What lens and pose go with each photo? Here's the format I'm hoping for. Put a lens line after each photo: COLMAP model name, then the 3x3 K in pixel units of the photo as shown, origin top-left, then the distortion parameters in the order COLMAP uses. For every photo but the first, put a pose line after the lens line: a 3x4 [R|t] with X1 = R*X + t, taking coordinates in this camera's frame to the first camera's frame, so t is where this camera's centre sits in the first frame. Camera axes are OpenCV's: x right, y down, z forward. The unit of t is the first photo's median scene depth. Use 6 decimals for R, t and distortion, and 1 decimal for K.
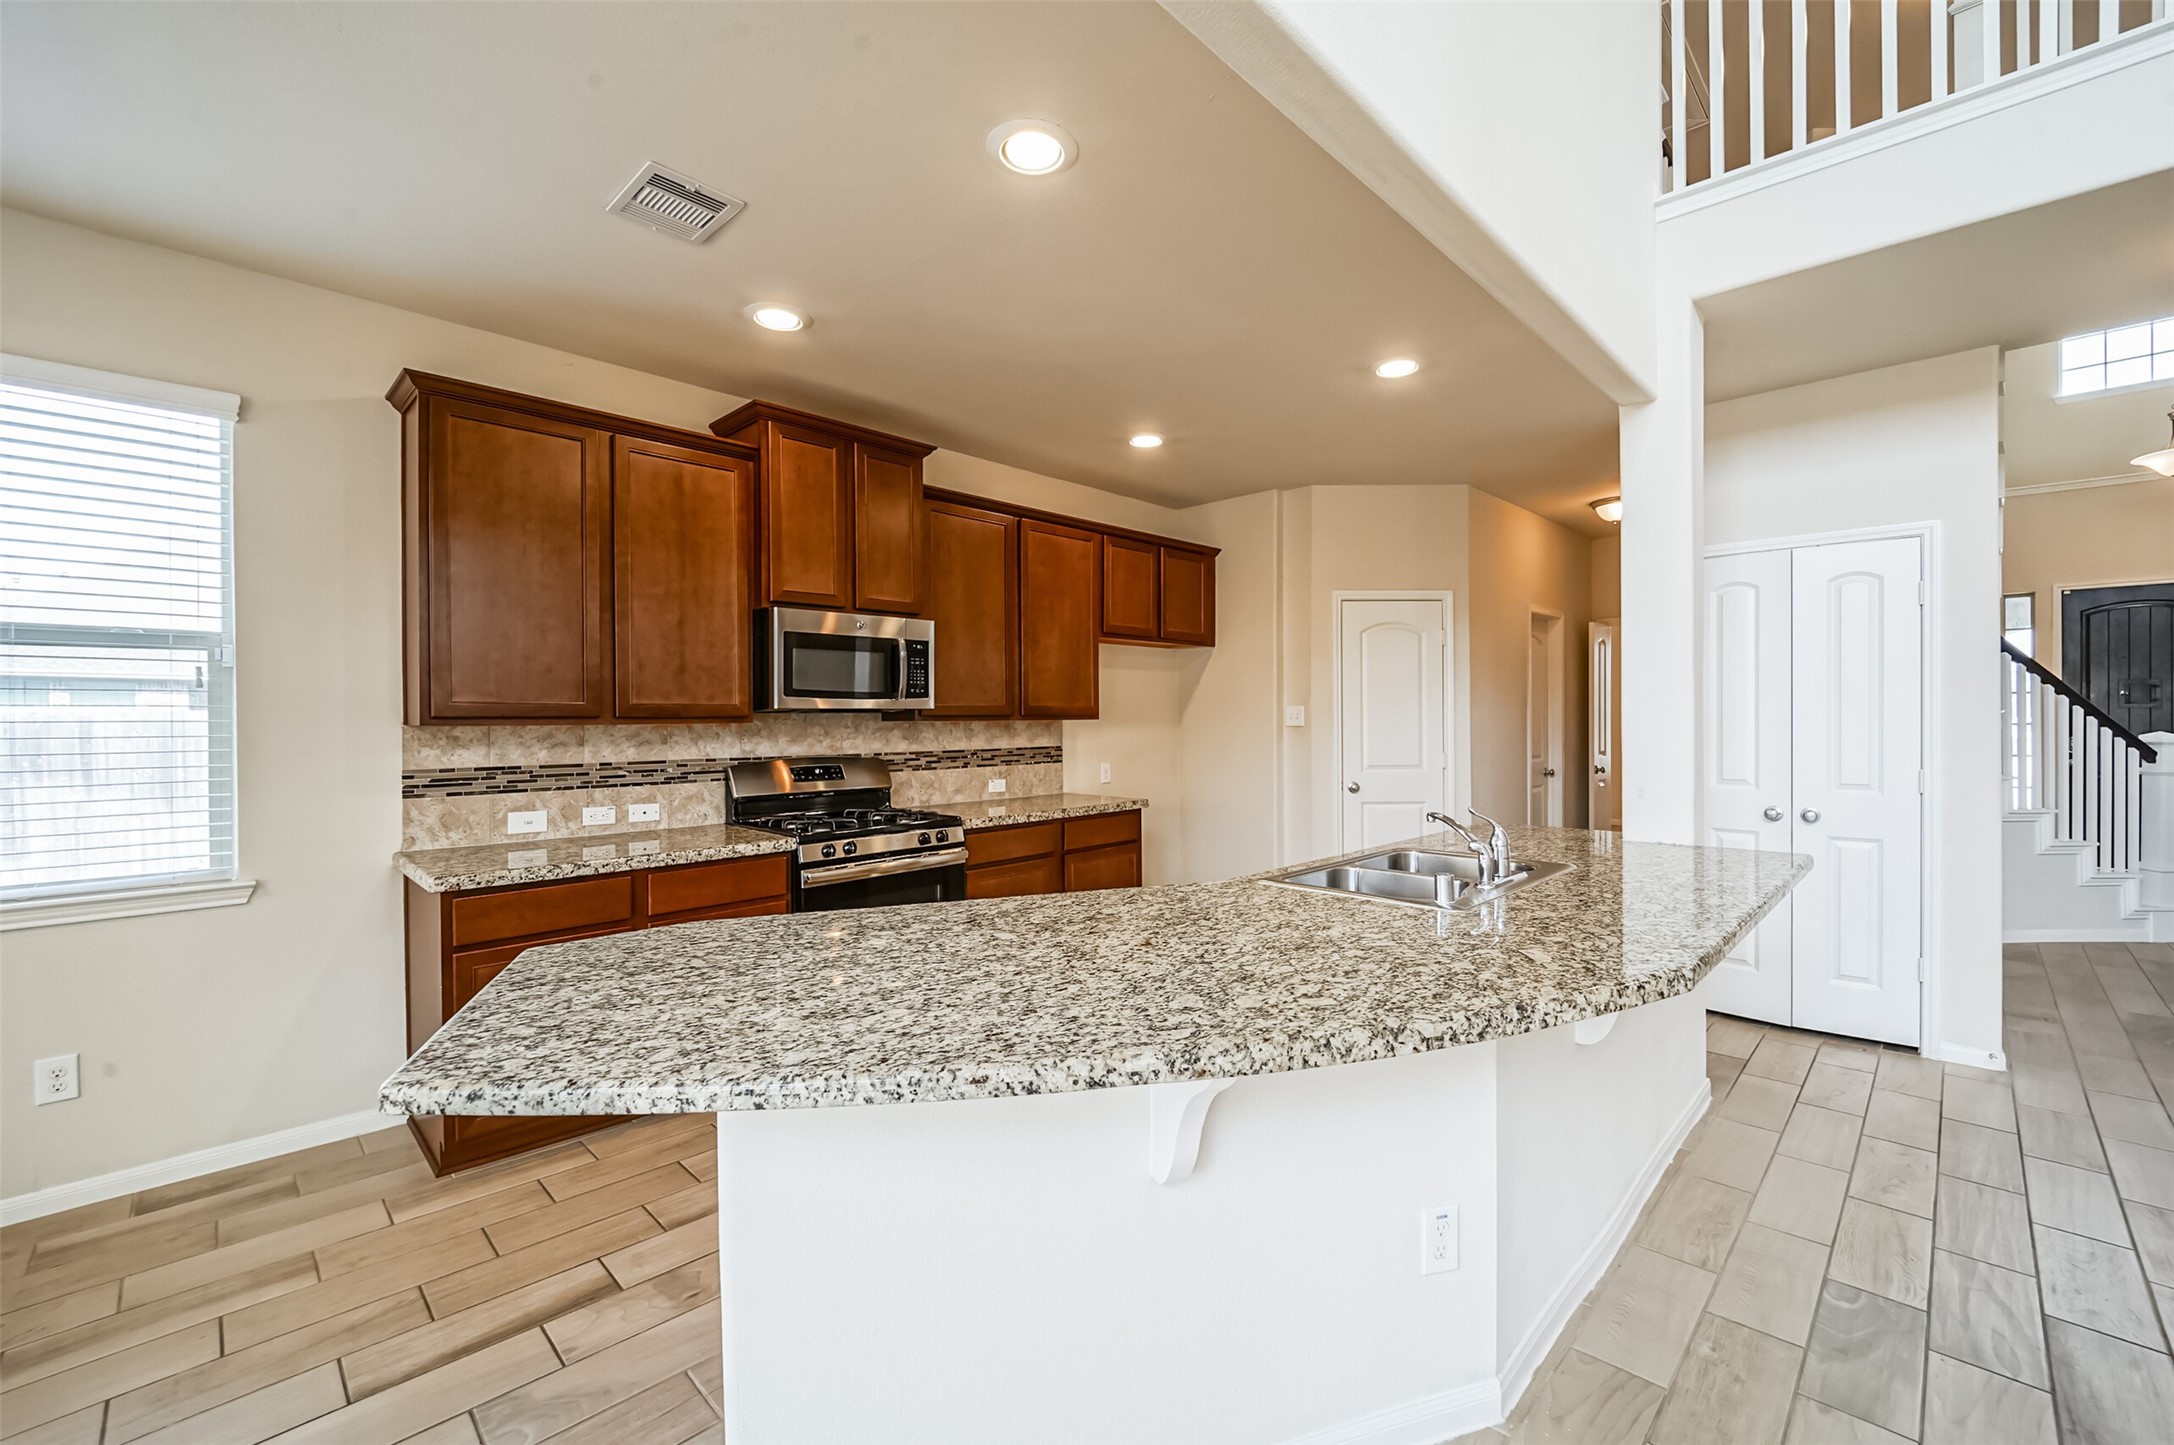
lens RADIAL K [[887.6, 0, 1082.0], [0, 887.6, 719.6], [0, 0, 1]] dist [-0.014297, -0.000380]
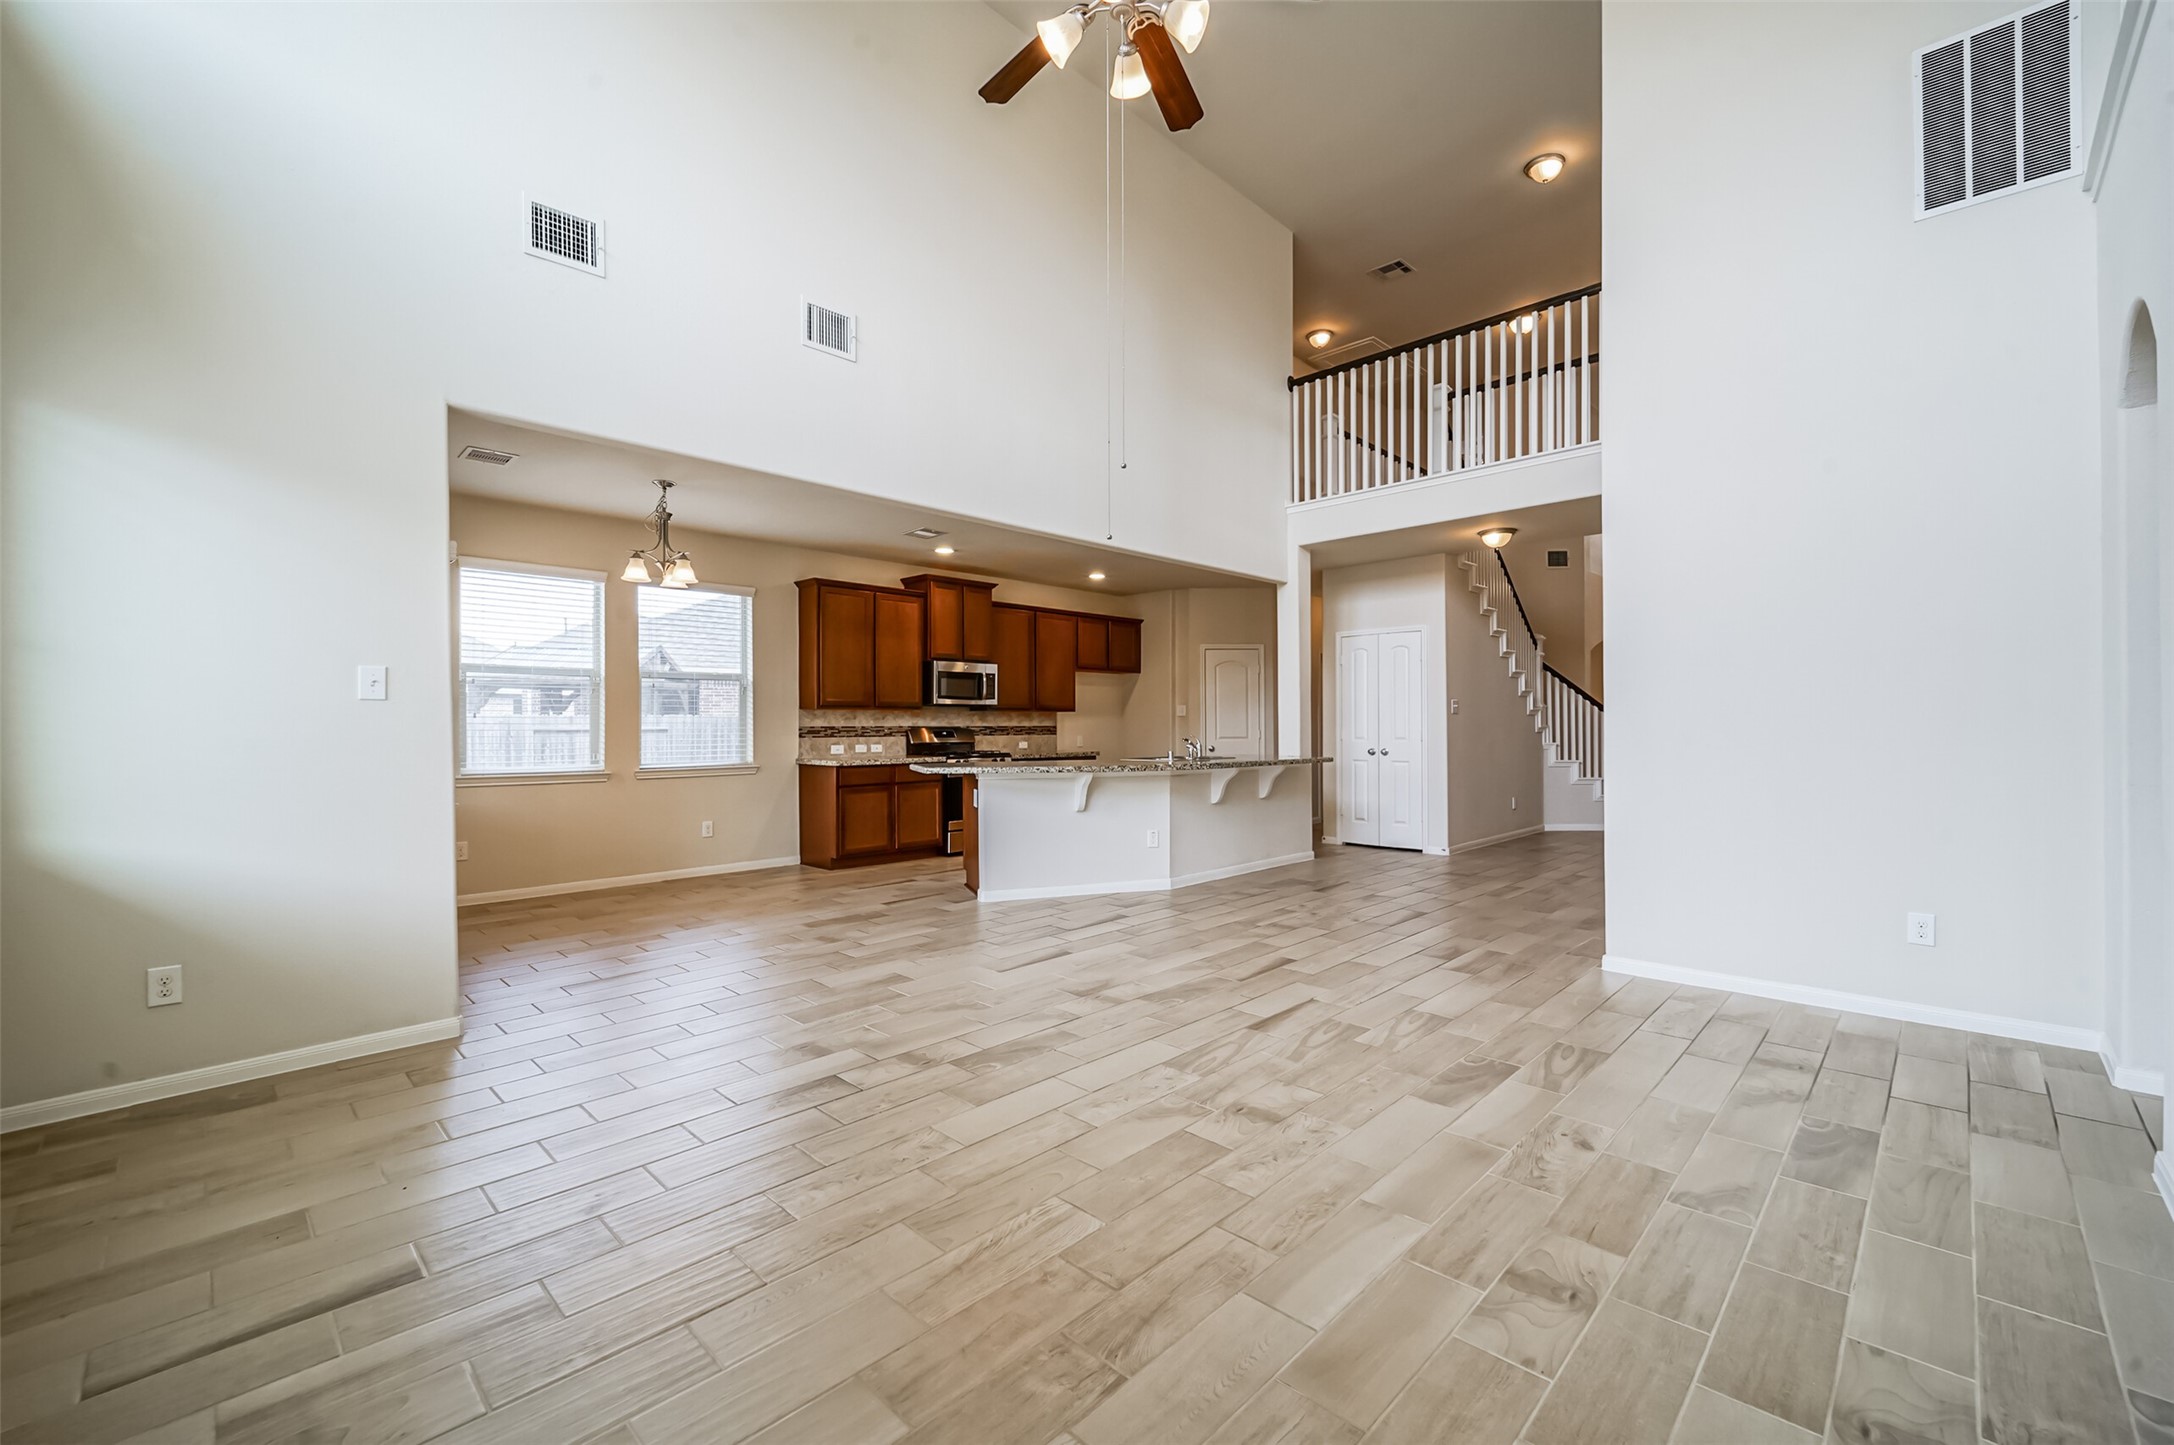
lens RADIAL K [[887.6, 0, 1091.5], [0, 887.6, 720.3], [0, 0, 1]] dist [-0.014297, -0.000380]
pose [[0.999928, 0.003235, 0.011555, 0.041291], [-0.003162, 0.999975, -0.006296, 0.040468], [-0.011575, 0.006259, 0.999913, -1.227079]]
